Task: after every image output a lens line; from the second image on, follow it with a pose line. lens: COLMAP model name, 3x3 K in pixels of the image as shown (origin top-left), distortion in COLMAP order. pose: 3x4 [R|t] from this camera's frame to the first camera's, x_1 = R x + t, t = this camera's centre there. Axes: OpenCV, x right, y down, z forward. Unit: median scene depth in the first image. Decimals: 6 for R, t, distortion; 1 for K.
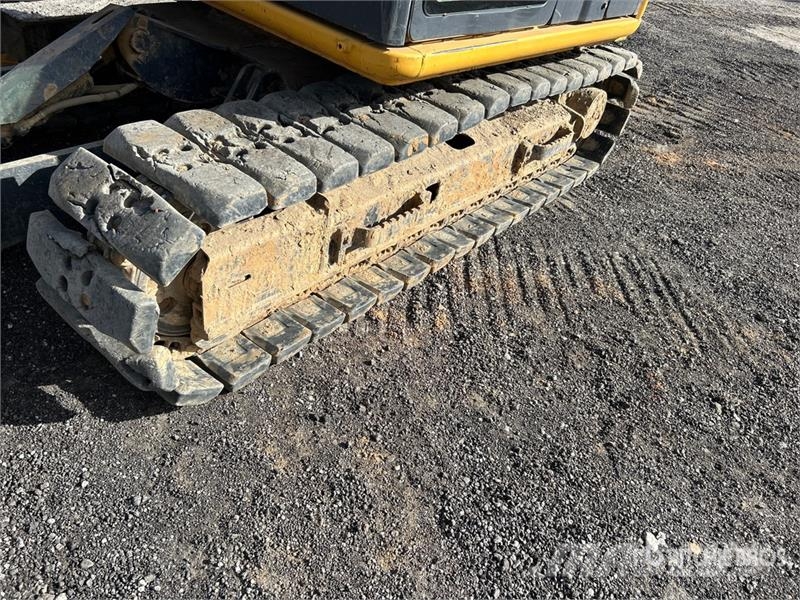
lens RADIAL K [[600.0, 0, 395.7], [0, 600.0, 304.7], [0, 0, 1]] dist [0.071097, -0.087840]
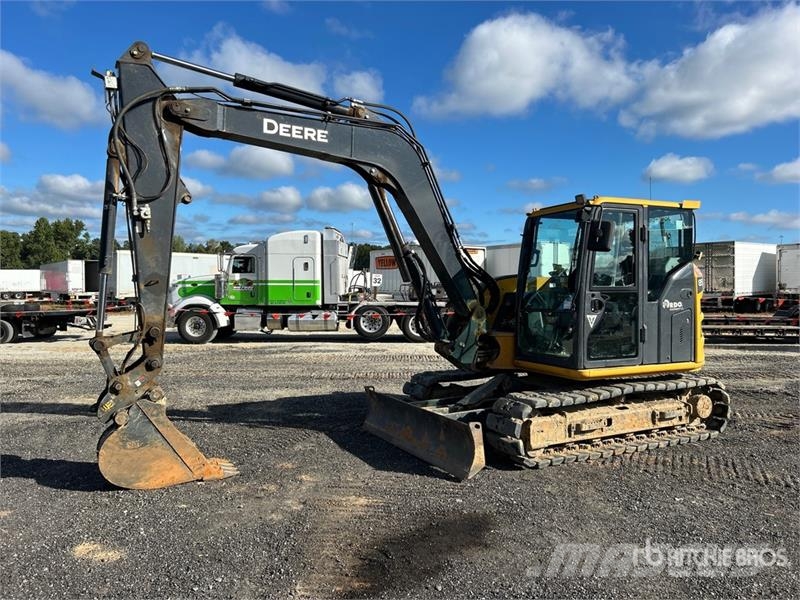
lens RADIAL K [[600.0, 0, 395.7], [0, 600.0, 304.7], [0, 0, 1]] dist [0.071097, -0.087840]
pose [[0.904574, -0.157566, -0.396130, 0.434529], [-0.120316, 0.797065, -0.591787, 1.373004], [0.408986, 0.582975, 0.702047, -1.984403]]
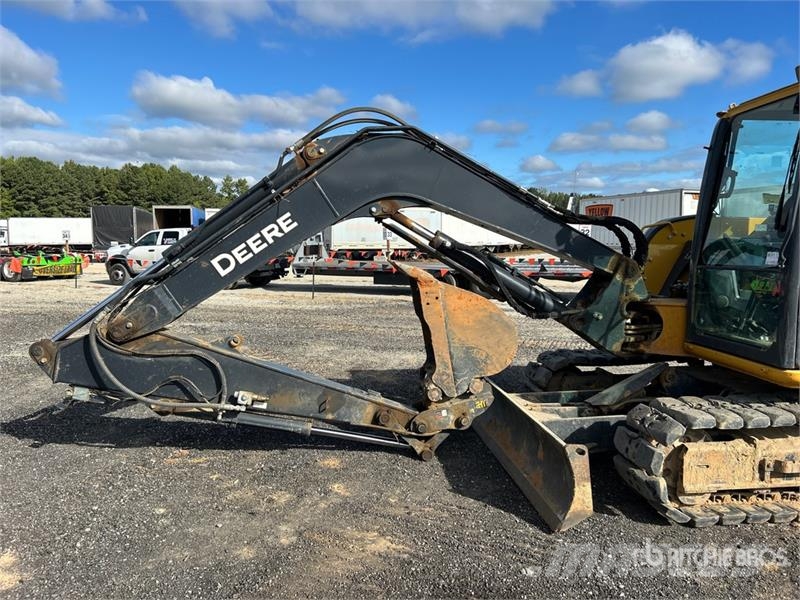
lens RADIAL K [[598.4, 0, 403.5], [0, 598.4, 294.9], [0, 0, 1]] dist [0.048599, -0.046617]
pose [[0.710684, -0.103712, -0.695825, 0.478048], [-0.331779, 0.822766, -0.461497, 0.705683], [0.620364, 0.558838, 0.550317, -1.037576]]
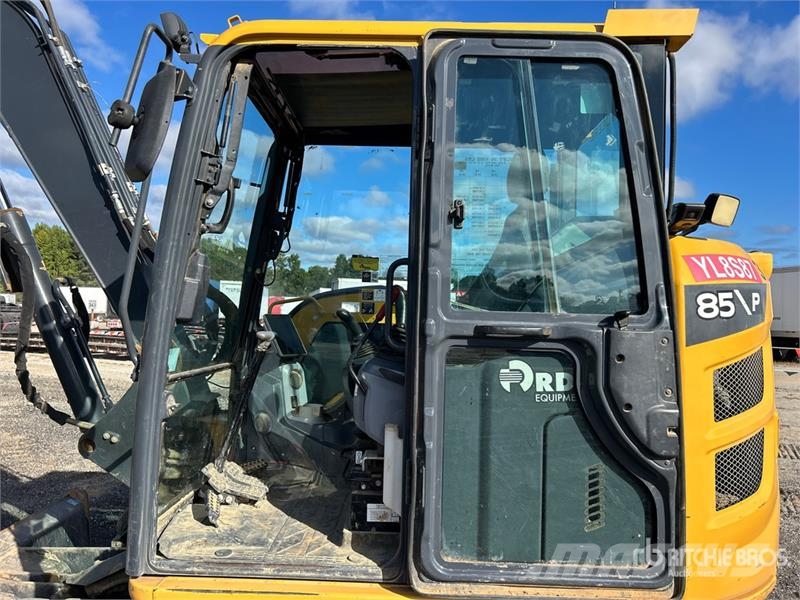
lens RADIAL K [[600.0, 0, 395.7], [0, 600.0, 304.7], [0, 0, 1]] dist [0.071097, -0.087840]
pose [[0.633238, -0.165025, -0.756159, 1.071931], [-0.407704, 0.759329, -0.507145, -0.370231], [0.657865, 0.629433, 0.413554, 0.456479]]
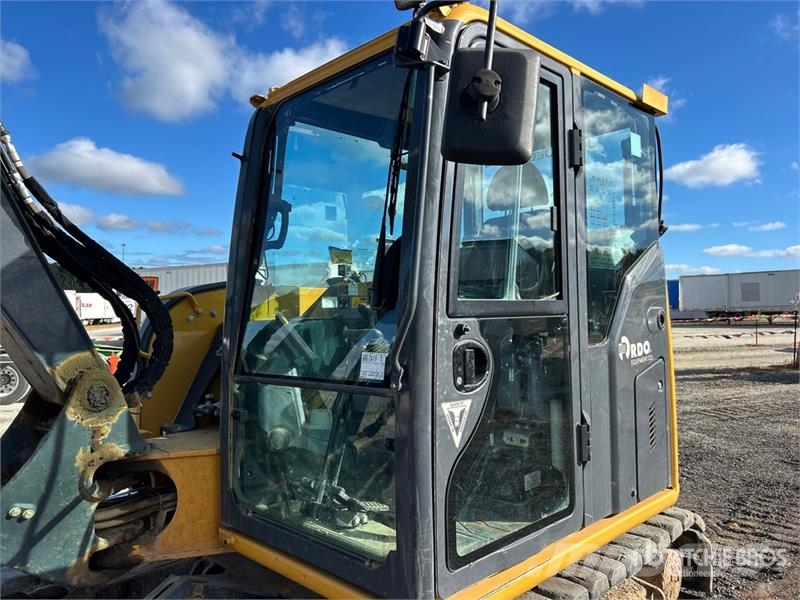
lens RADIAL K [[600.0, 0, 395.7], [0, 600.0, 304.7], [0, 0, 1]] dist [0.071097, -0.087840]
pose [[0.980690, -0.183694, -0.067105, 0.093484], [0.101219, 0.770354, -0.629531, -0.163822], [0.167336, 0.610582, 0.774072, -0.071149]]
